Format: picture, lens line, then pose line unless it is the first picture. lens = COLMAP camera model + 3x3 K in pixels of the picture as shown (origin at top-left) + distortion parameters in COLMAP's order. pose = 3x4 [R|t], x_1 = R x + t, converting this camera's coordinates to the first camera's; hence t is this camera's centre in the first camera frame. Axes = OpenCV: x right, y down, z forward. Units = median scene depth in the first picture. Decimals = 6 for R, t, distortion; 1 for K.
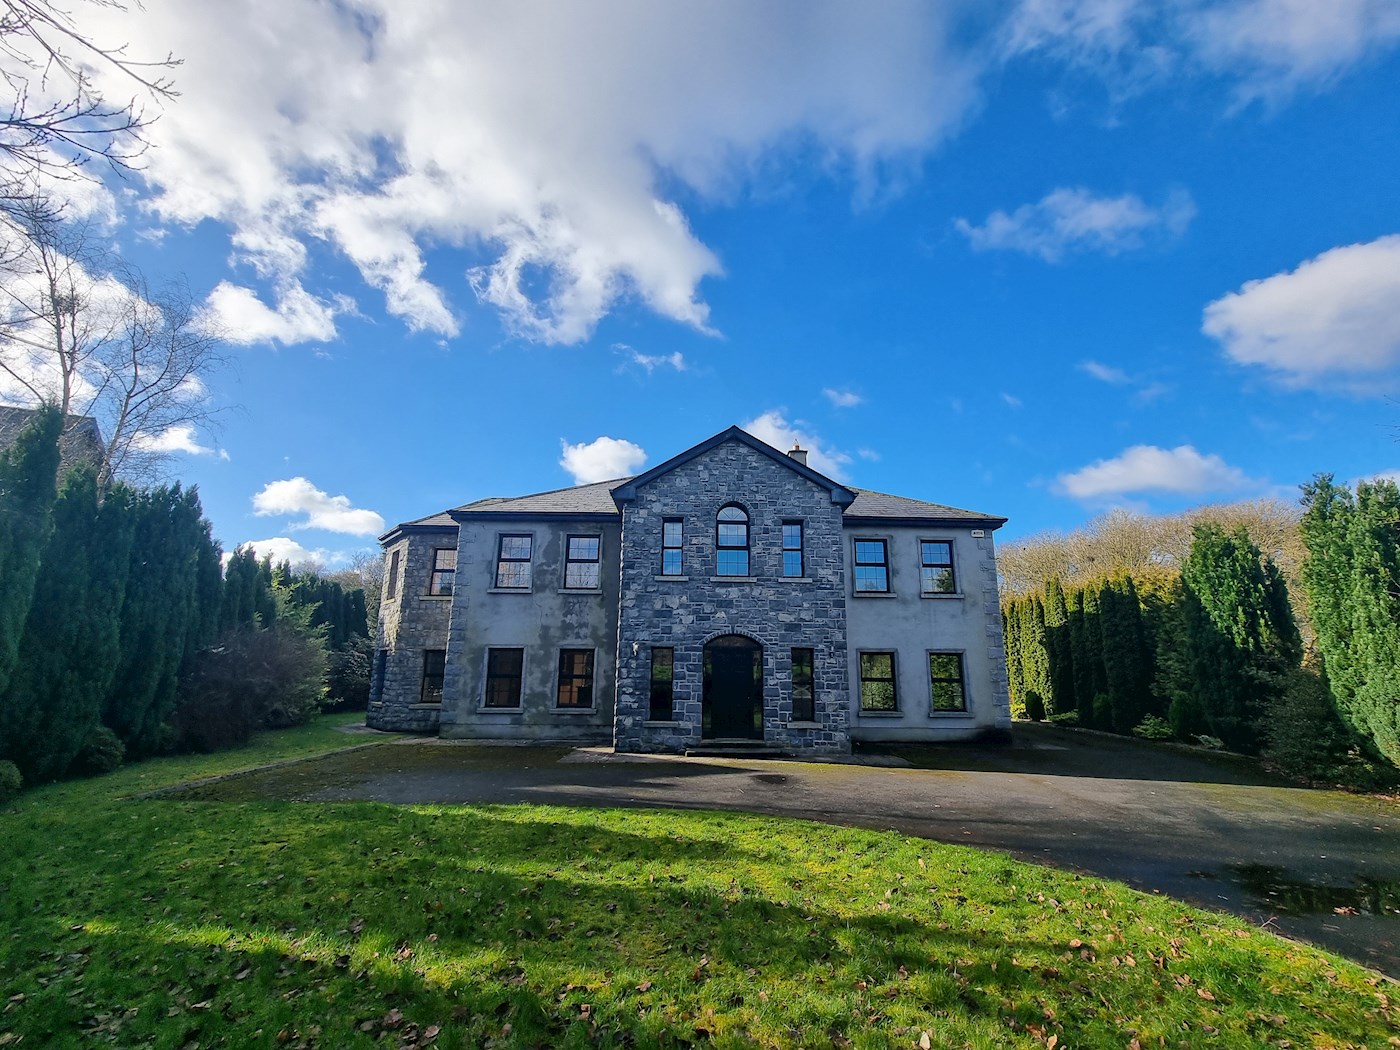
lens RADIAL K [[578.8, 0, 705.2], [0, 578.8, 537.8], [0, 0, 1]] dist [-0.001757, -0.000032]
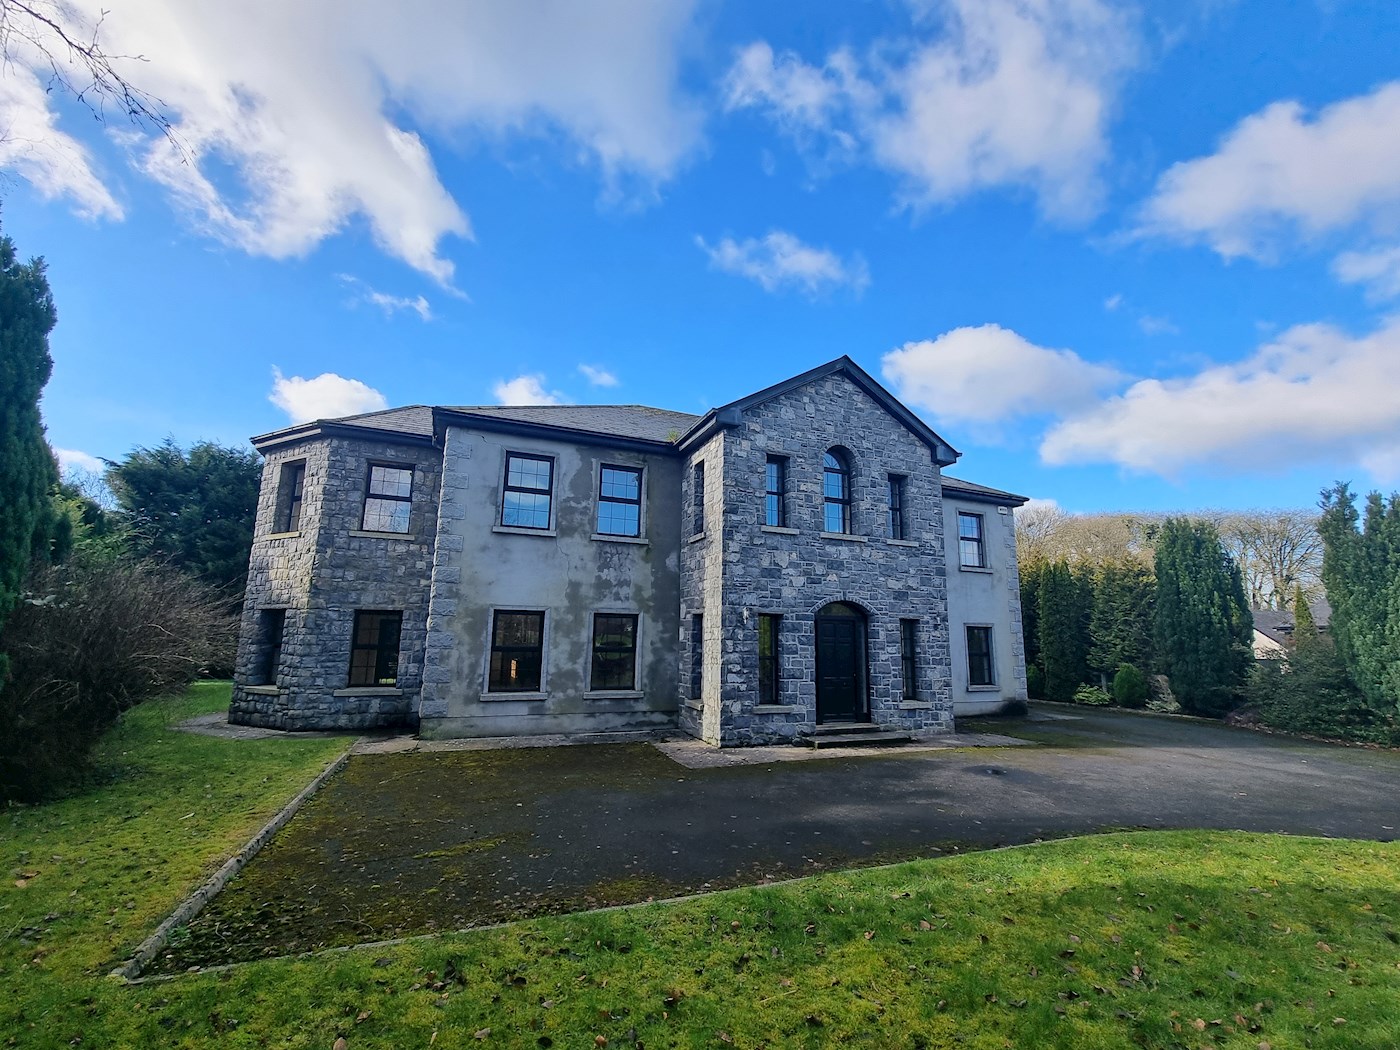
lens RADIAL K [[581.2, 0, 699.3], [0, 581.2, 535.9], [0, 0, 1]] dist [-0.001141, -0.000103]
pose [[0.930359, 0.072486, 0.359413, -0.412397], [-0.089528, 0.995503, 0.030975, 0.057457], [-0.355551, -0.060995, 0.932665, 0.258132]]
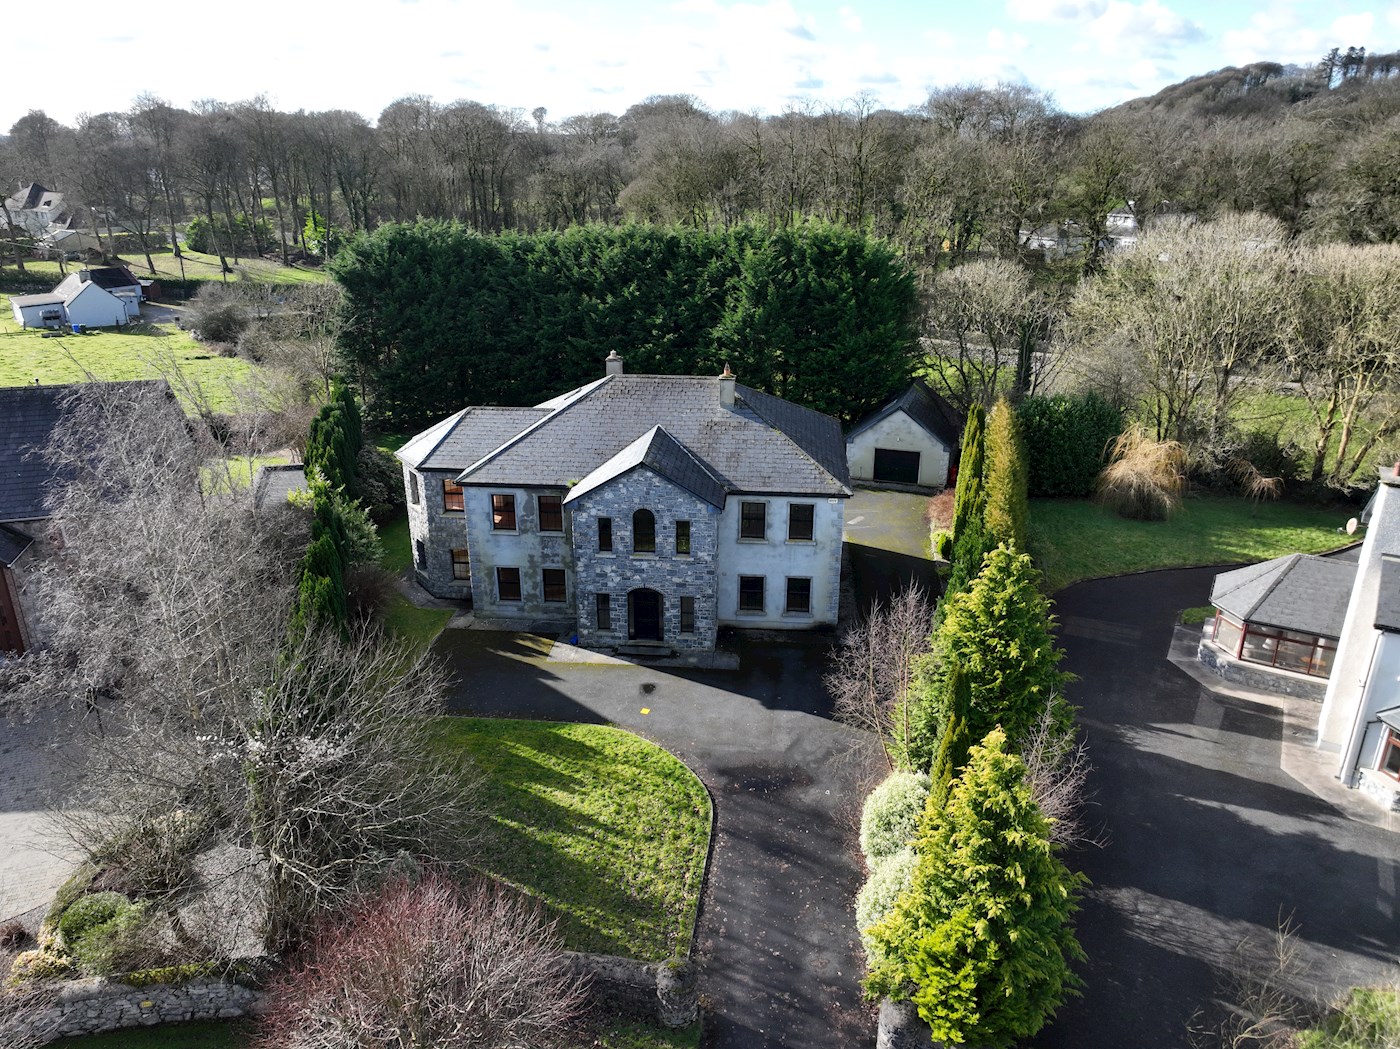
lens RADIAL K [[990.5, 0, 700.0], [0, 990.5, 524.5], [0, 0, 1]] dist [0.002964, -0.000298]
pose [[0.994714, 0.028752, -0.098575, 0.423503], [0.030449, 0.834224, 0.550584, -1.355713], [0.098064, -0.550676, 0.828939, -1.075304]]
